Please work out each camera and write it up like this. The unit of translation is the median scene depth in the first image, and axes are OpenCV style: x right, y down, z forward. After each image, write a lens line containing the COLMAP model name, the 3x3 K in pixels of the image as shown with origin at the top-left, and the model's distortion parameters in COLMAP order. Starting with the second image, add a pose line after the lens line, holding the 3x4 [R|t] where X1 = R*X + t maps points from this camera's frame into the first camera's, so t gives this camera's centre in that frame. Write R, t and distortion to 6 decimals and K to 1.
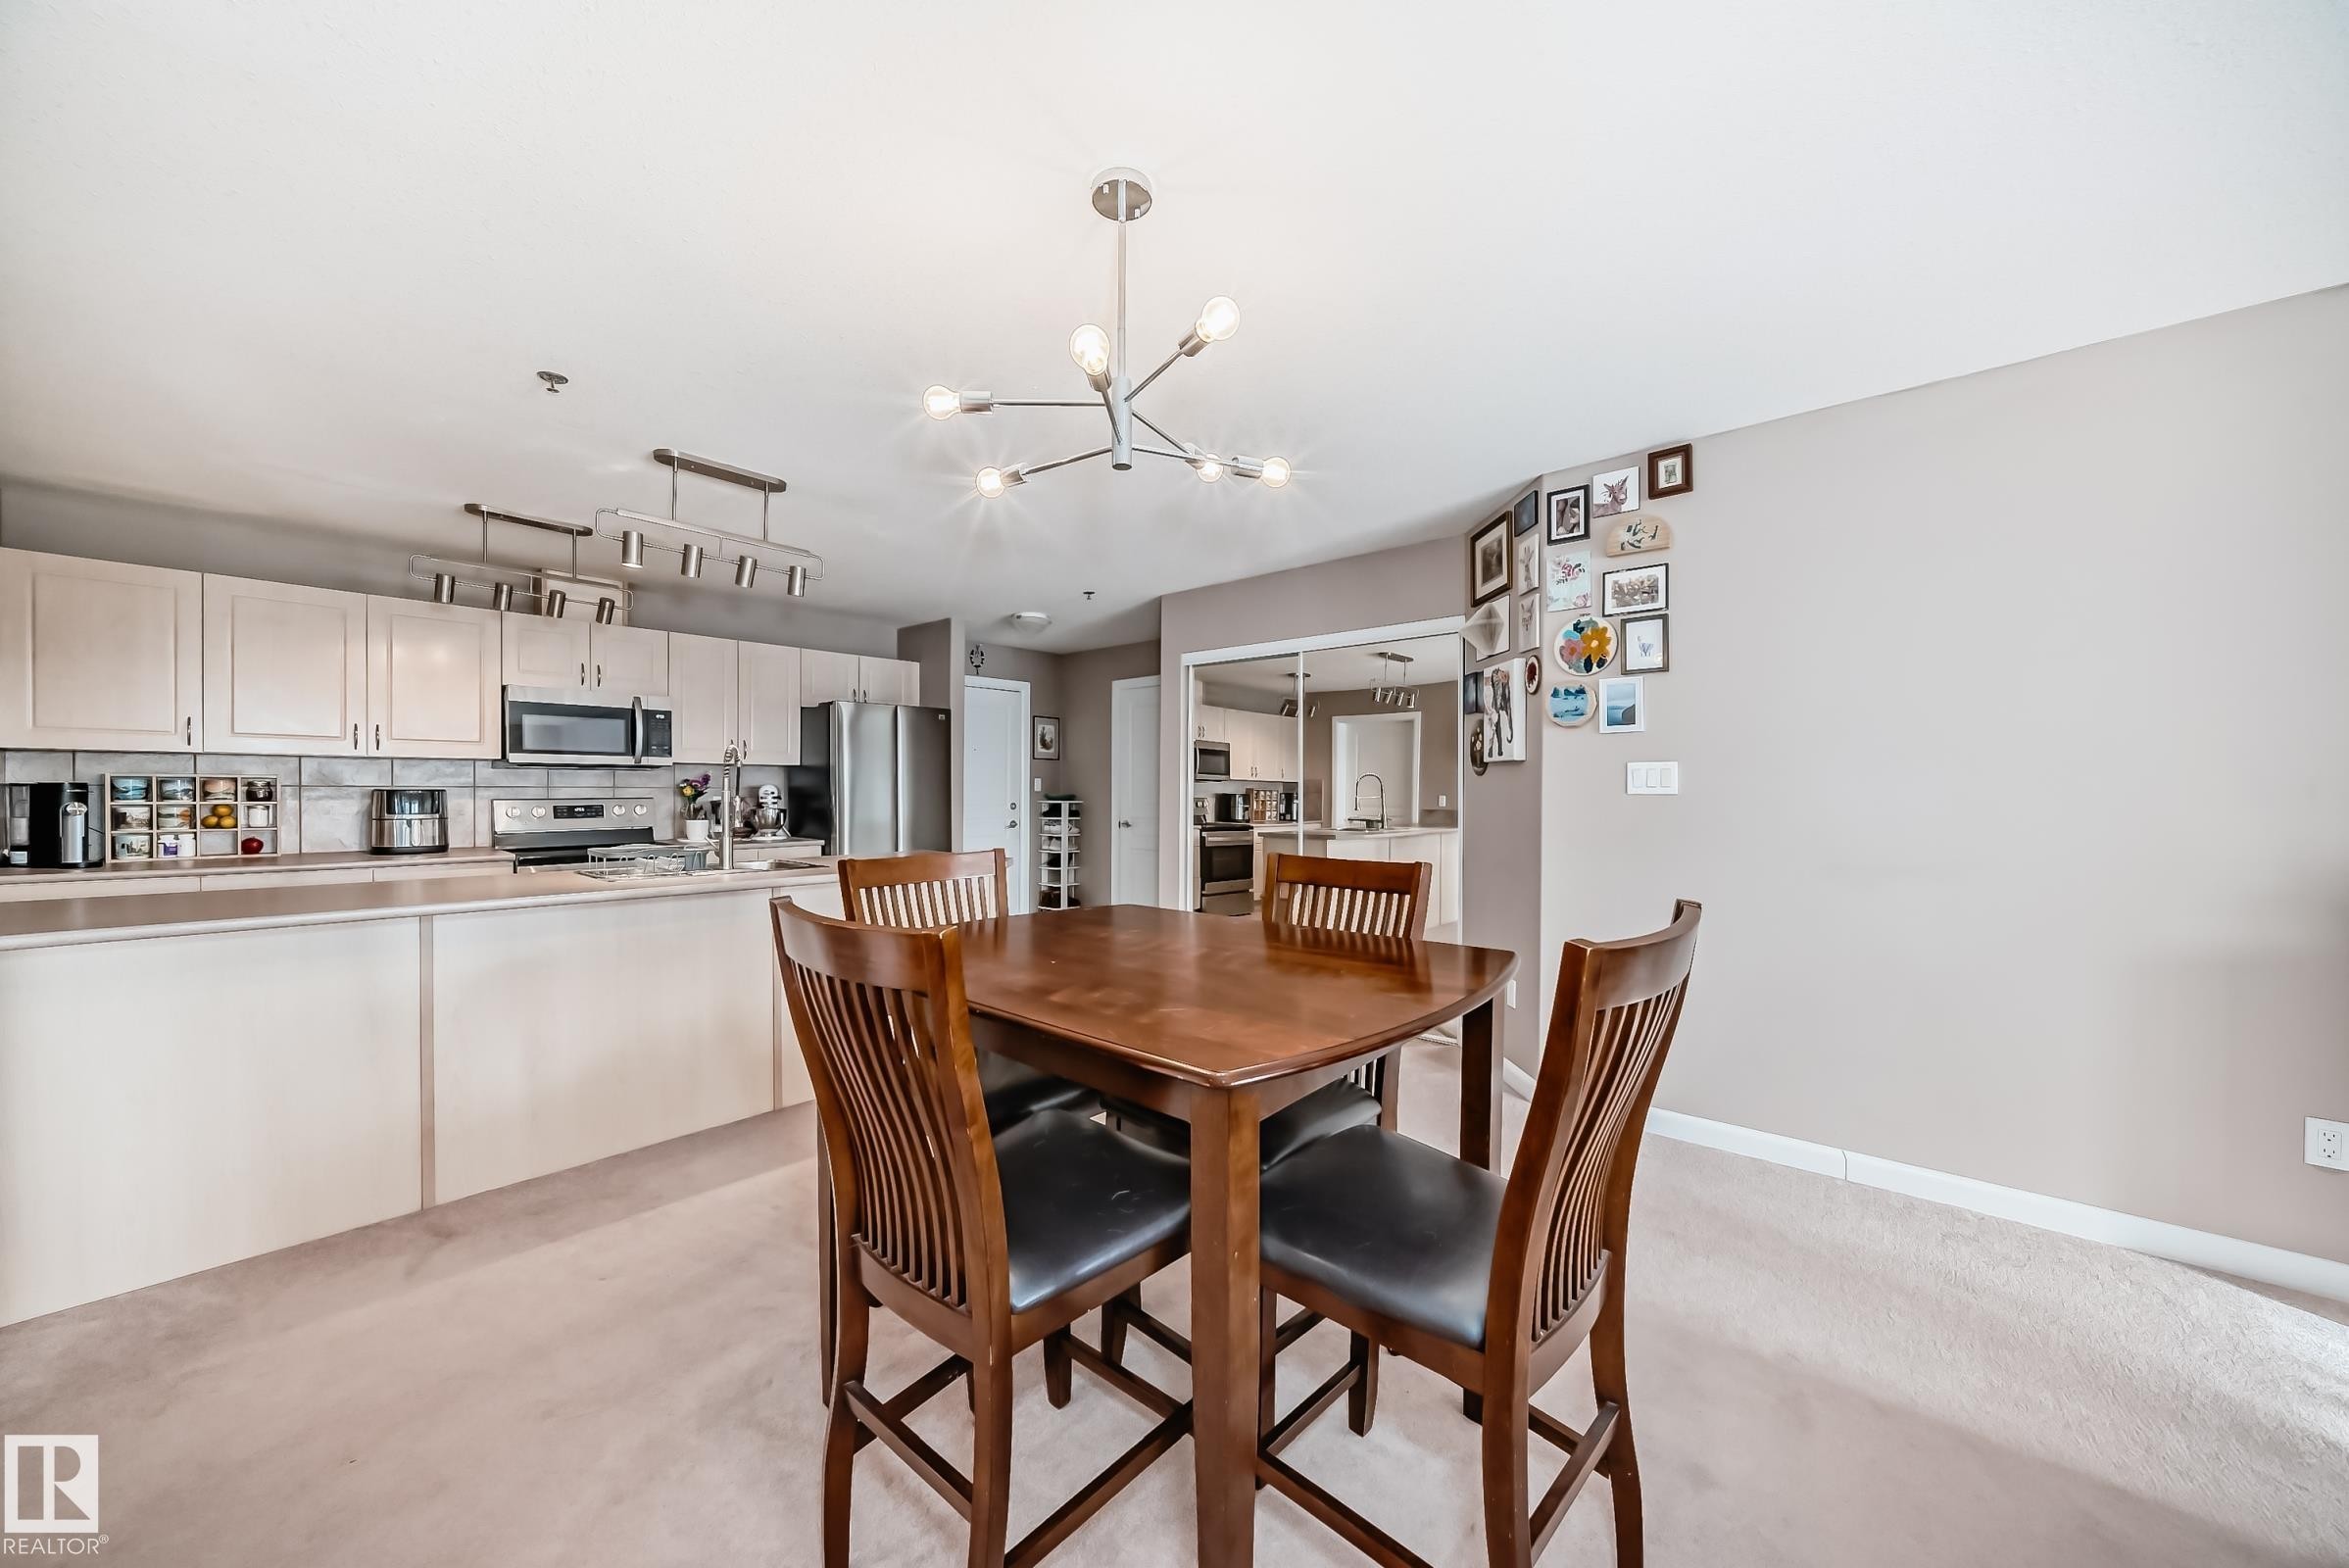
lens RADIAL K [[834.9, 0, 1186.7], [0, 834.9, 781.5], [0, 0, 1]] dist [0.000767, -0.001248]
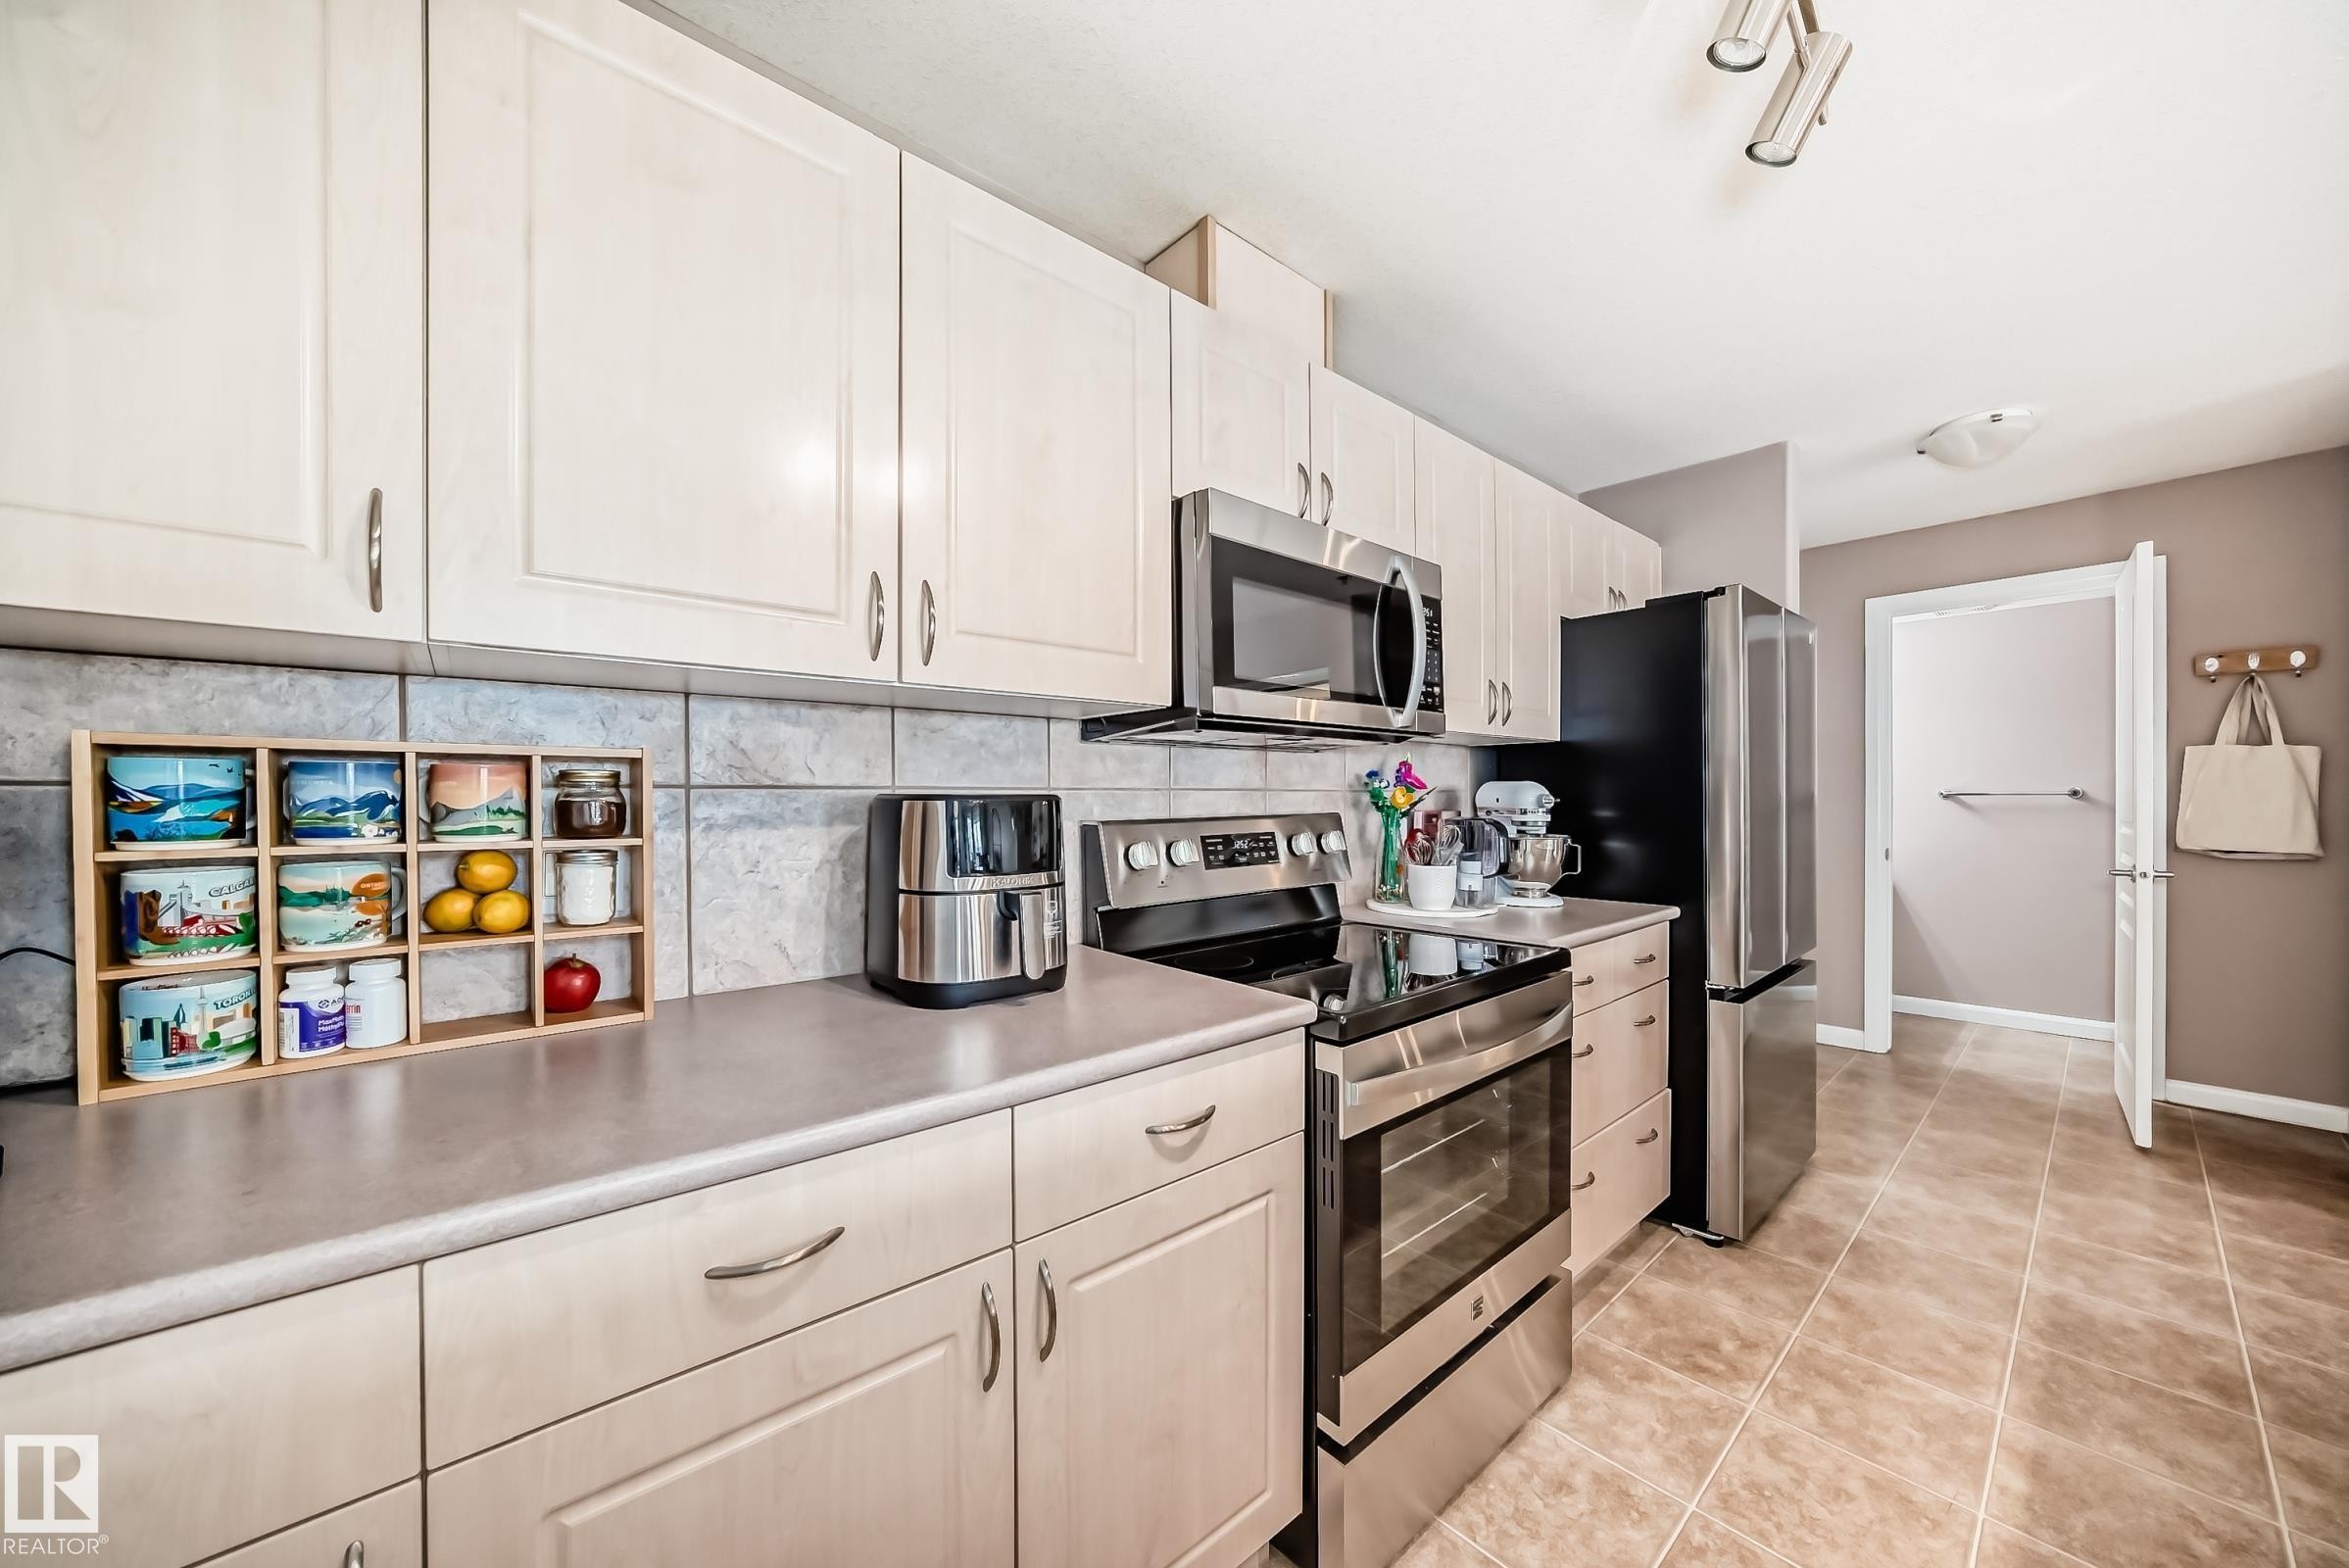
lens RADIAL K [[834.9, 0, 1162.4], [0, 834.9, 796.2], [0, 0, 1]] dist [0.000767, -0.001248]
pose [[0.996056, -0.003749, -0.088652, -0.912004], [0.004431, 0.999962, 0.007493, 0.007970], [0.088620, -0.007857, 0.996035, 0.745616]]
